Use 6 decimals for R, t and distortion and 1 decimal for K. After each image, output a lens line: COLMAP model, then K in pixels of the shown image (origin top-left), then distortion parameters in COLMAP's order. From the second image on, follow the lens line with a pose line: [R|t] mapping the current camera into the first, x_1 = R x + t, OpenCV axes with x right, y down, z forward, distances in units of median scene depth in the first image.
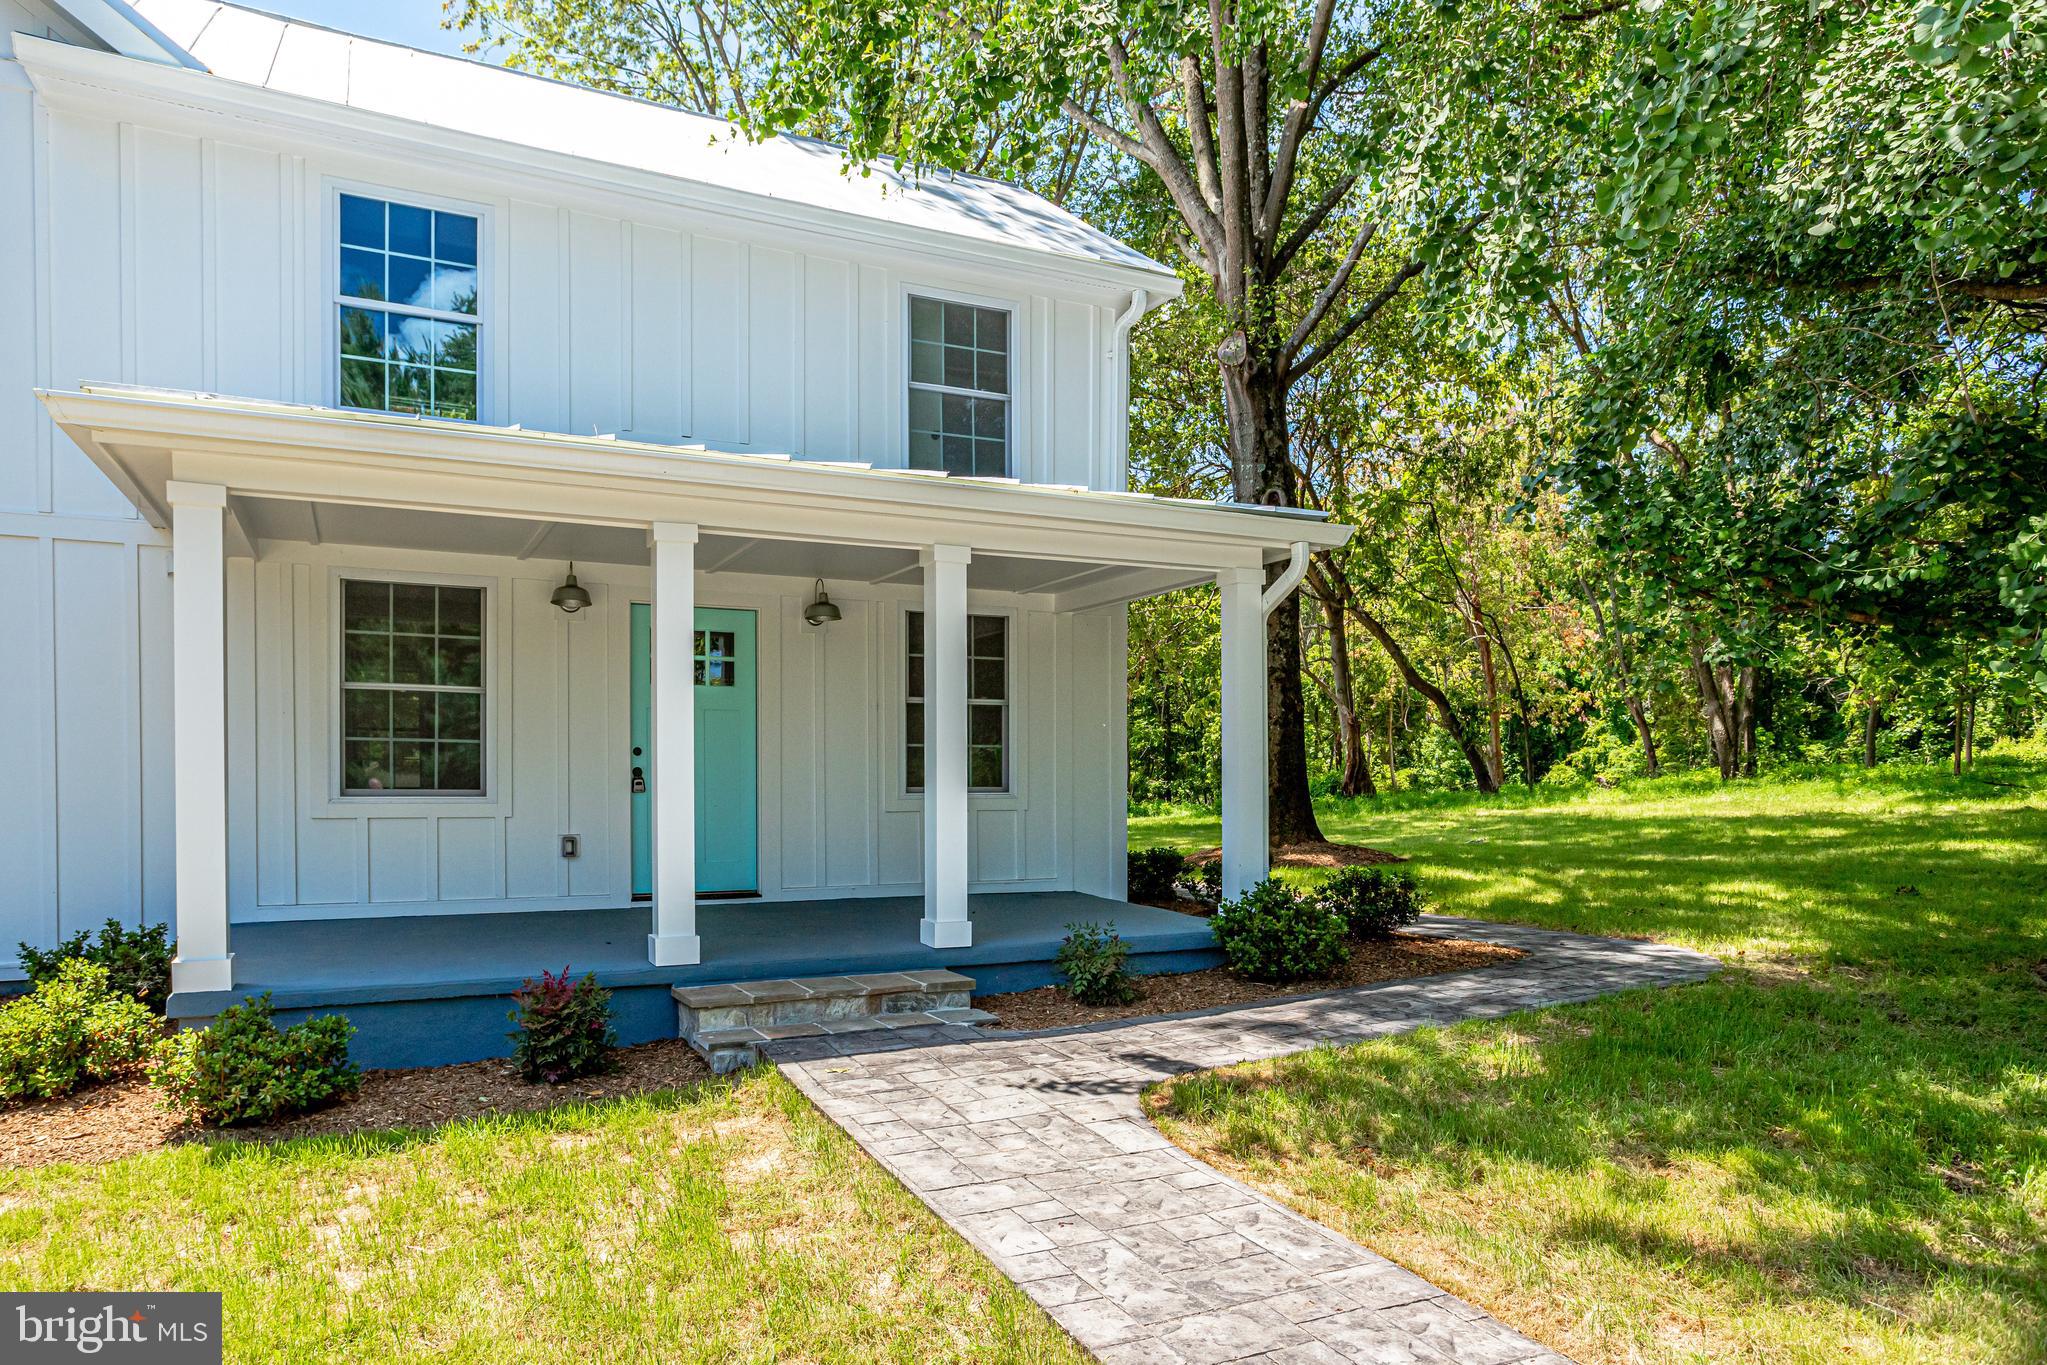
lens RADIAL K [[1300.0, 0, 1020.4], [0, 1300.0, 767.7], [0, 0, 1]] dist [0.000941, 0.002157]
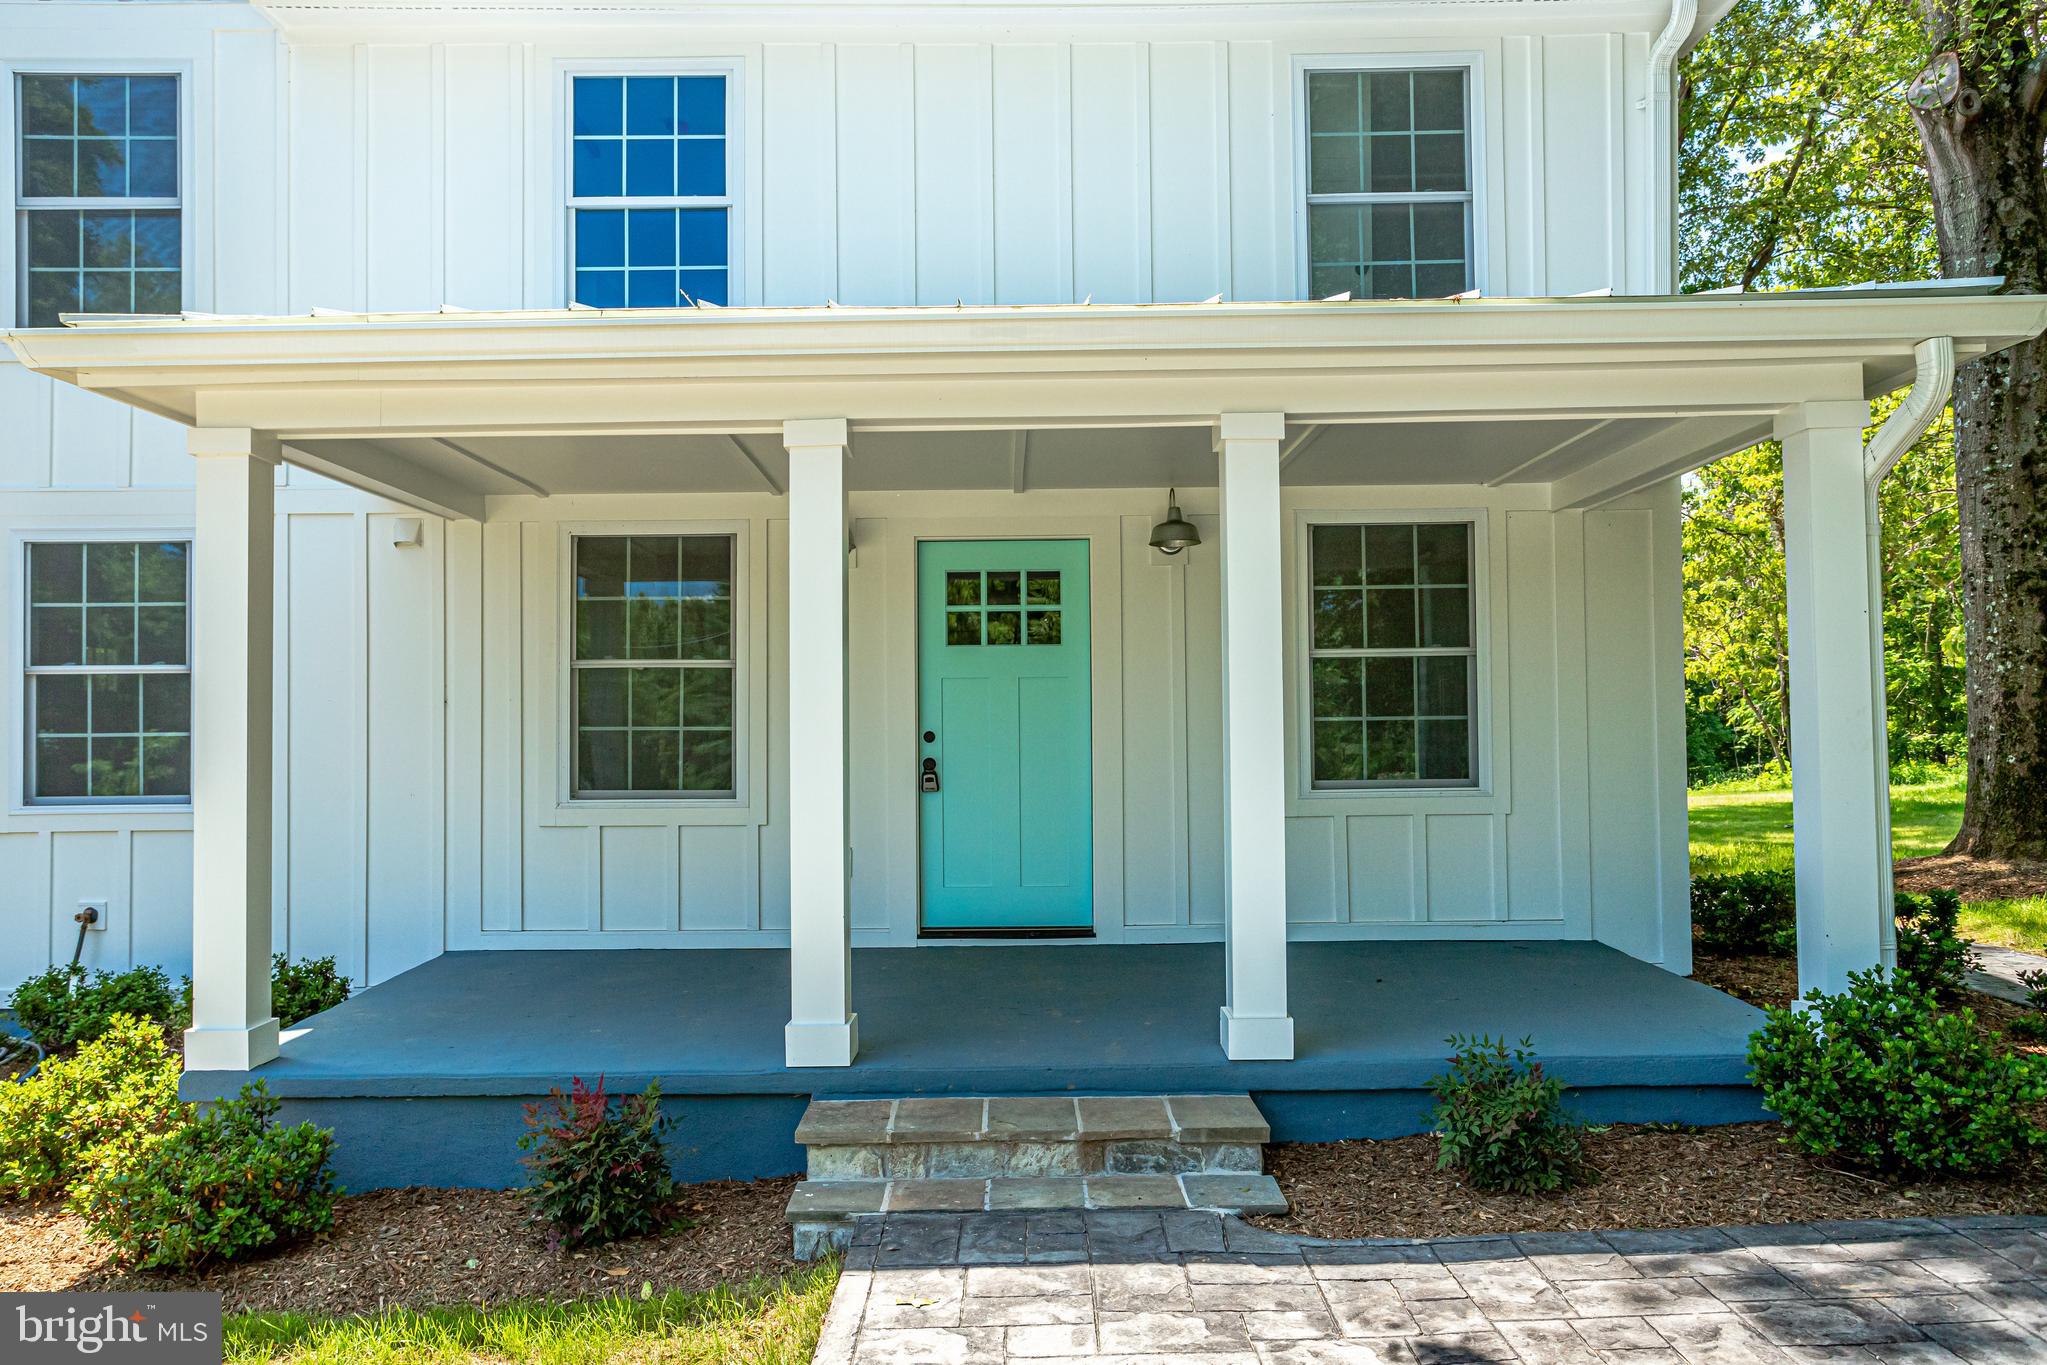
lens RADIAL K [[1458.7, 0, 1023.5], [0, 1458.7, 682.5], [0, 0, 1]] dist [-0.010126, 0.042225]
pose [[0.895599, -0.025900, -0.444107, 0.168205], [0.014569, 0.999476, -0.028907, -0.023961], [0.444623, 0.019419, 0.895507, 0.344106]]
